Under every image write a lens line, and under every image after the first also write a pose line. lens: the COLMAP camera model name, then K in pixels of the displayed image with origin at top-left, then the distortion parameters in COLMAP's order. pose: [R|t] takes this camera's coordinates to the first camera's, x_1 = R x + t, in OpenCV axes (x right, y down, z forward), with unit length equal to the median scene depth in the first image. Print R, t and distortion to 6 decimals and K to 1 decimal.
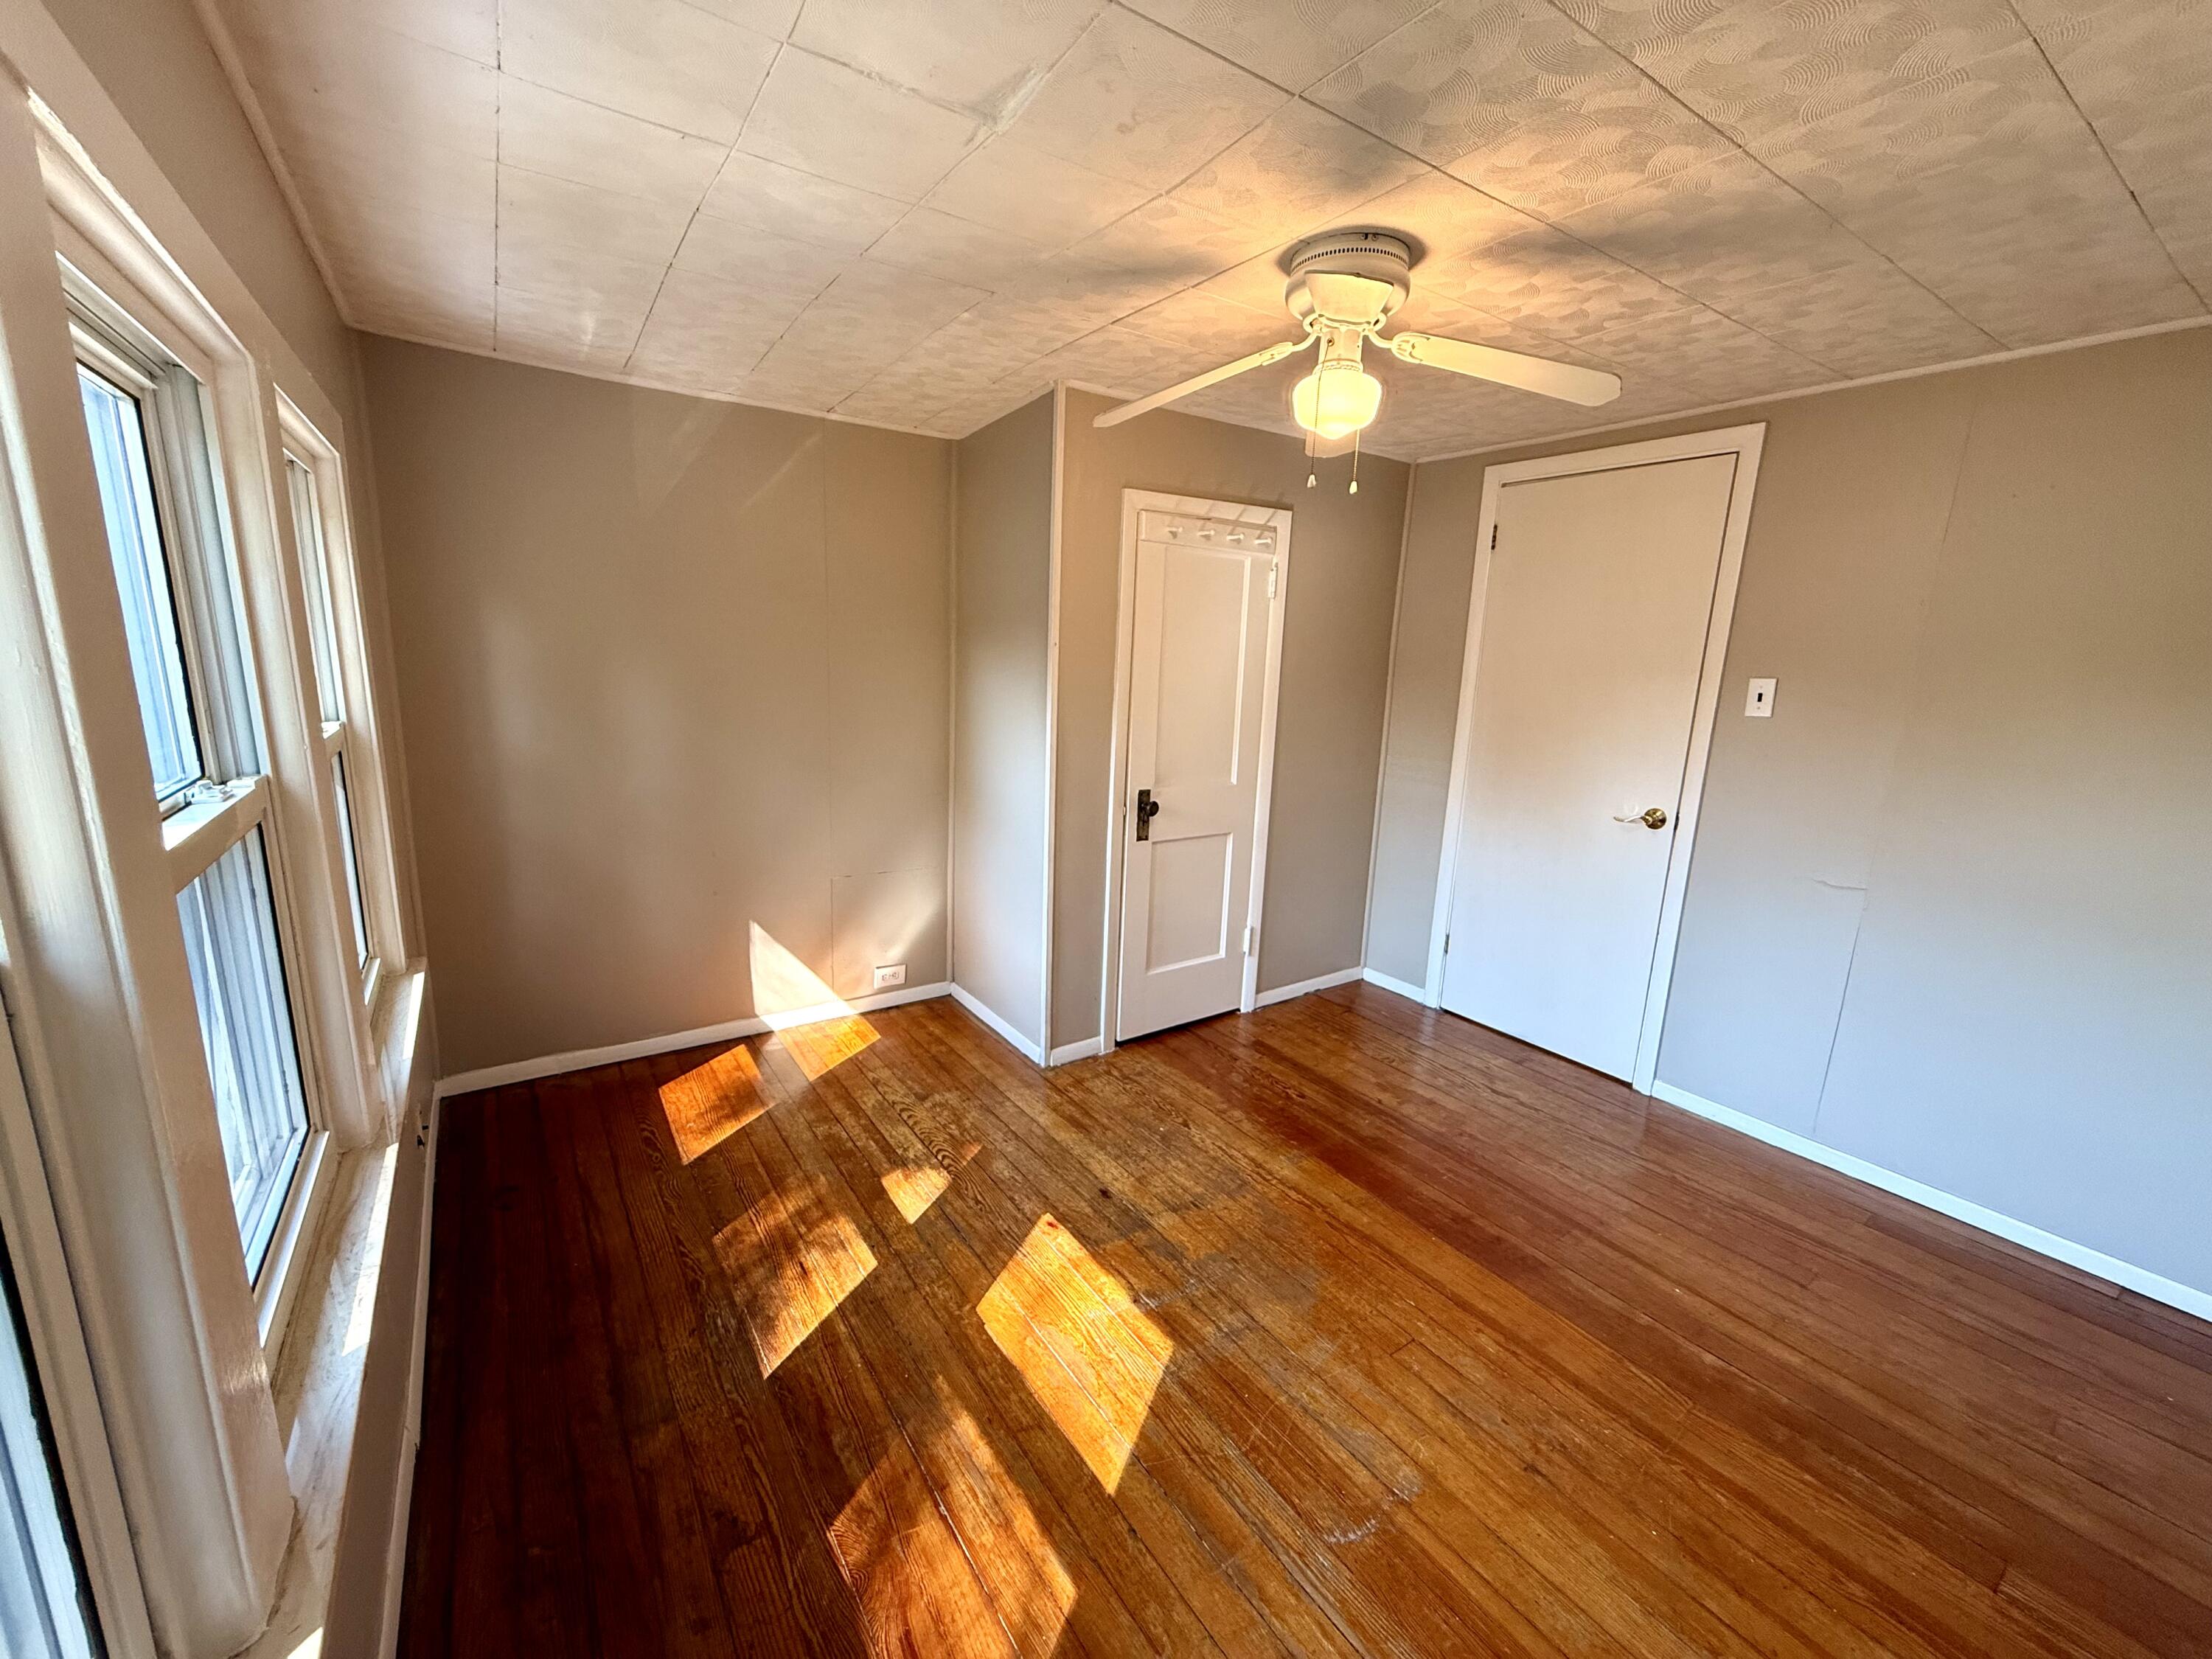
lens RADIAL K [[880.2, 0, 1102.0], [0, 880.2, 832.5], [0, 0, 1]] dist [0.001653, 0.000098]
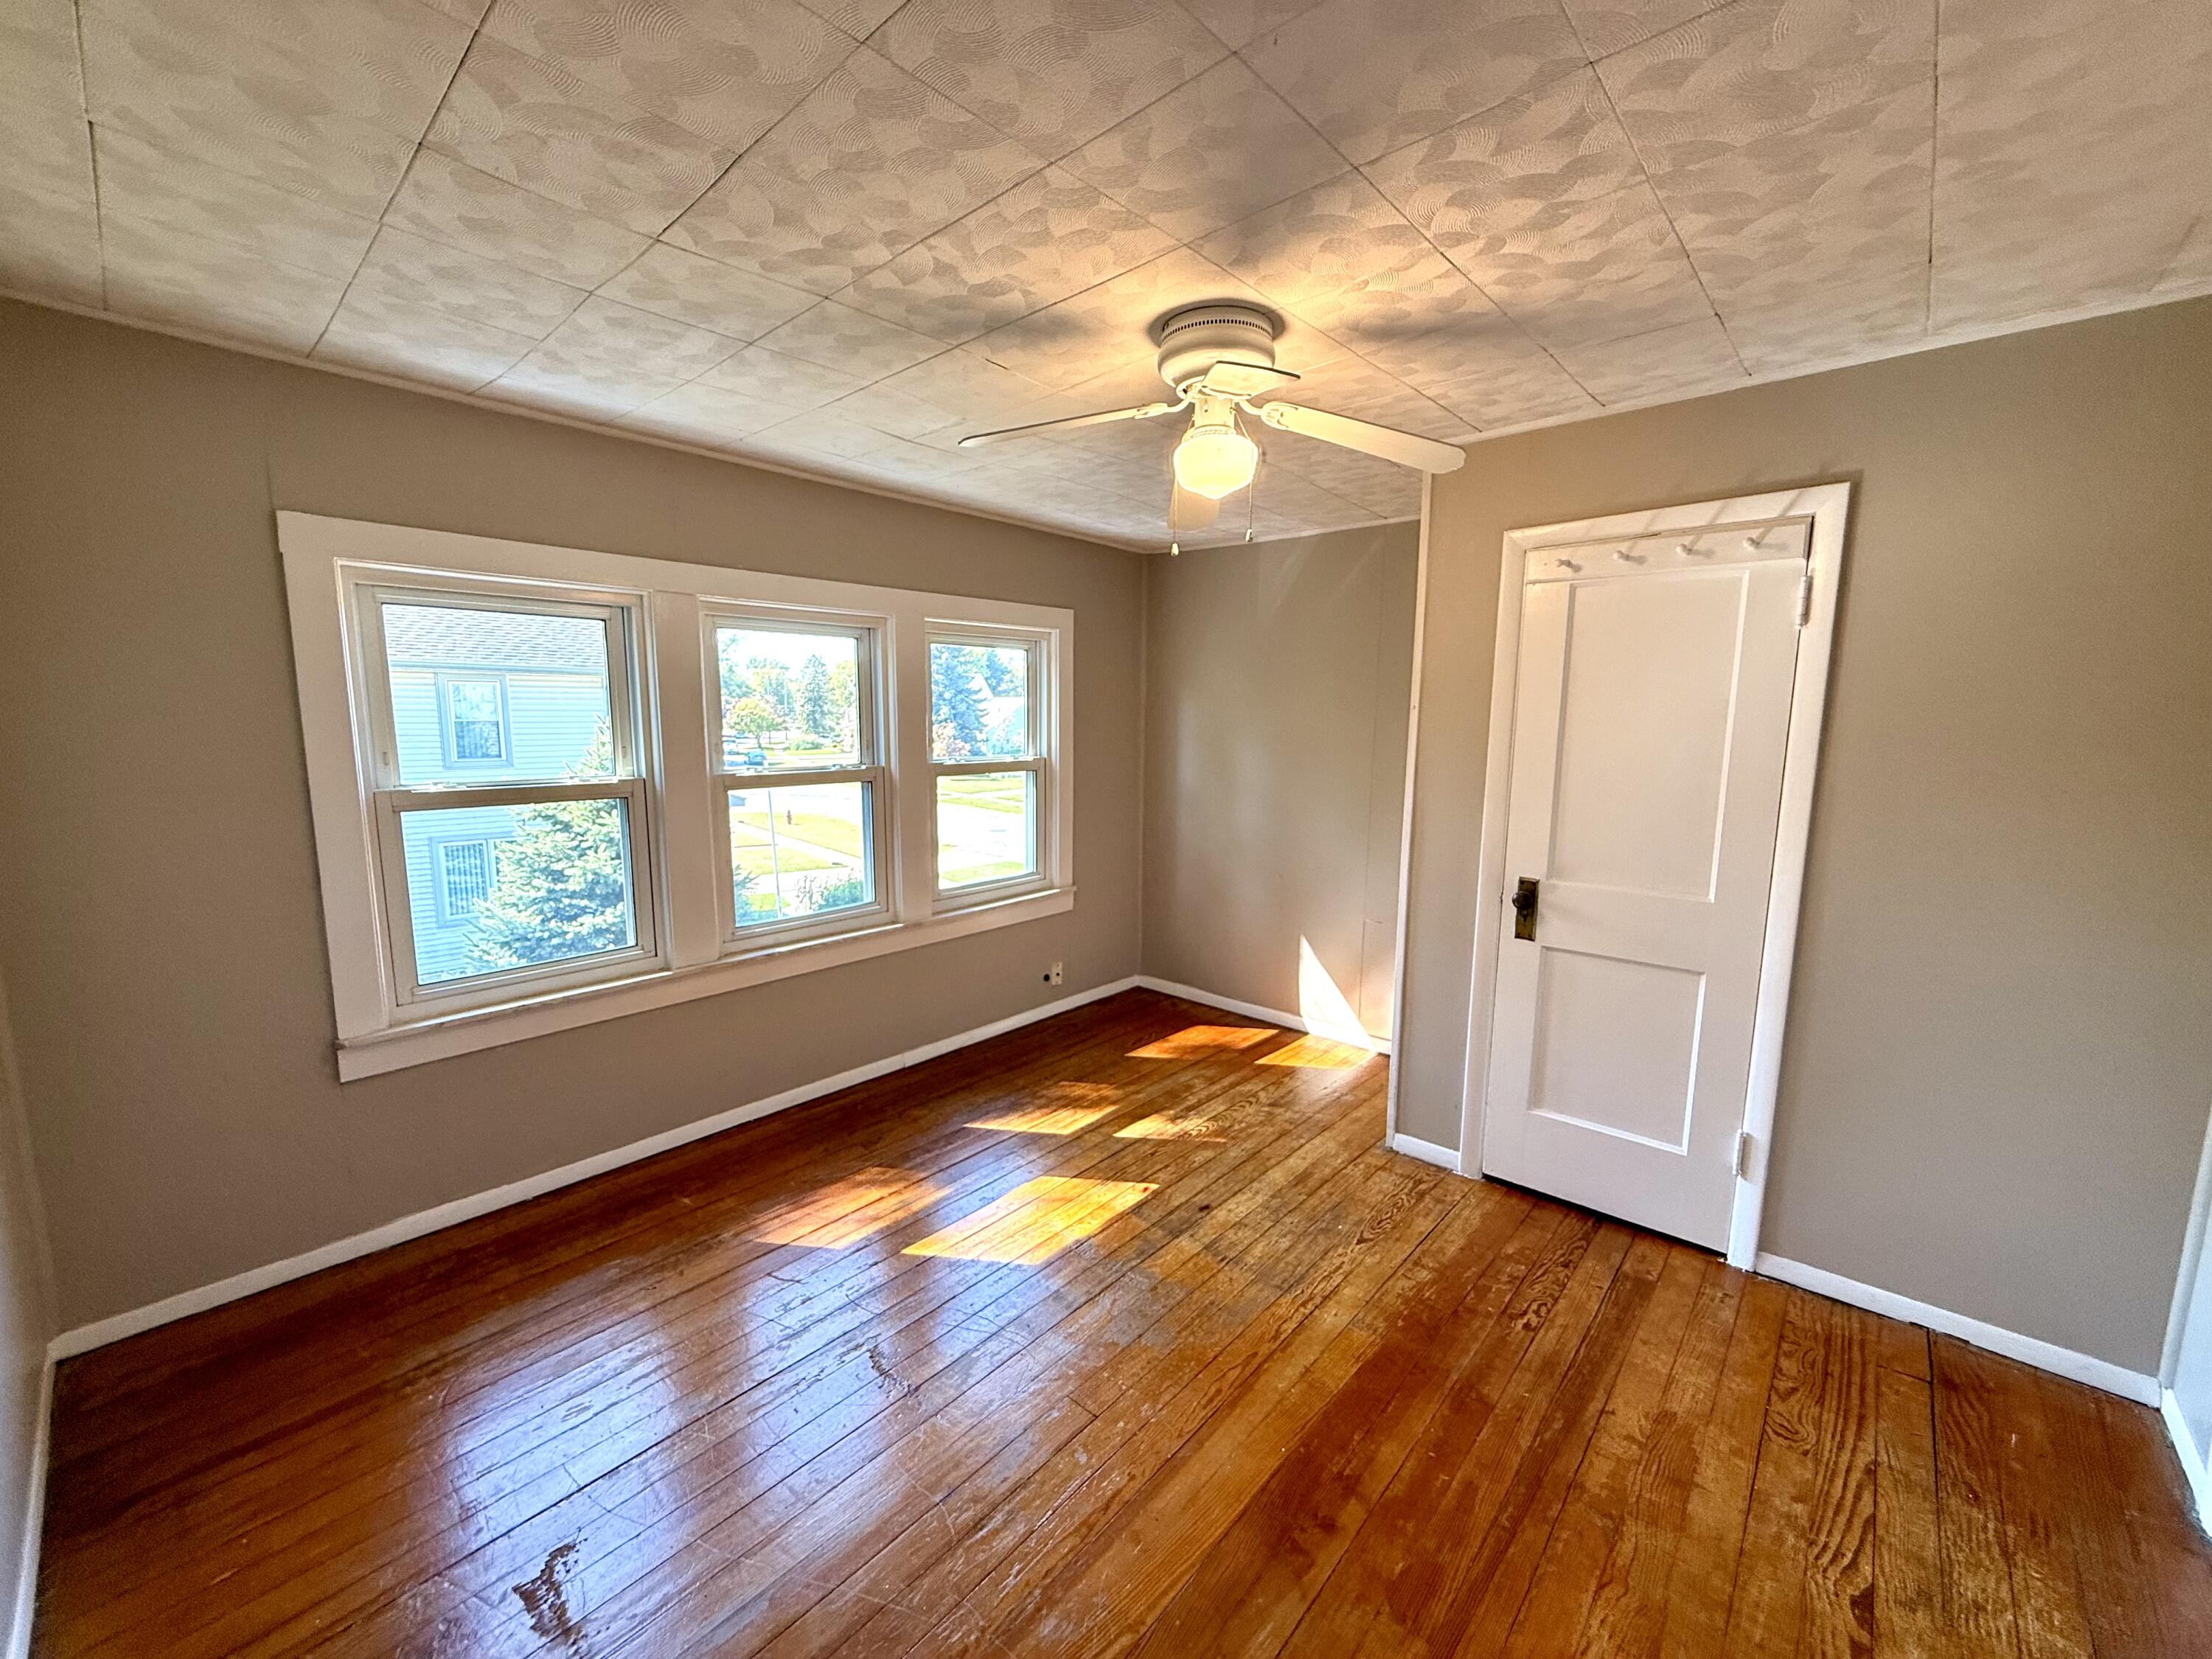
lens RADIAL K [[880.2, 0, 1104.9], [0, 880.2, 832.4], [0, 0, 1]] dist [0.001653, 0.000098]
pose [[0.240981, 0.099122, -0.965455, 0.813574], [-0.197694, 0.978928, 0.051160, -0.058800], [0.950182, 0.178536, 0.255499, 0.443489]]
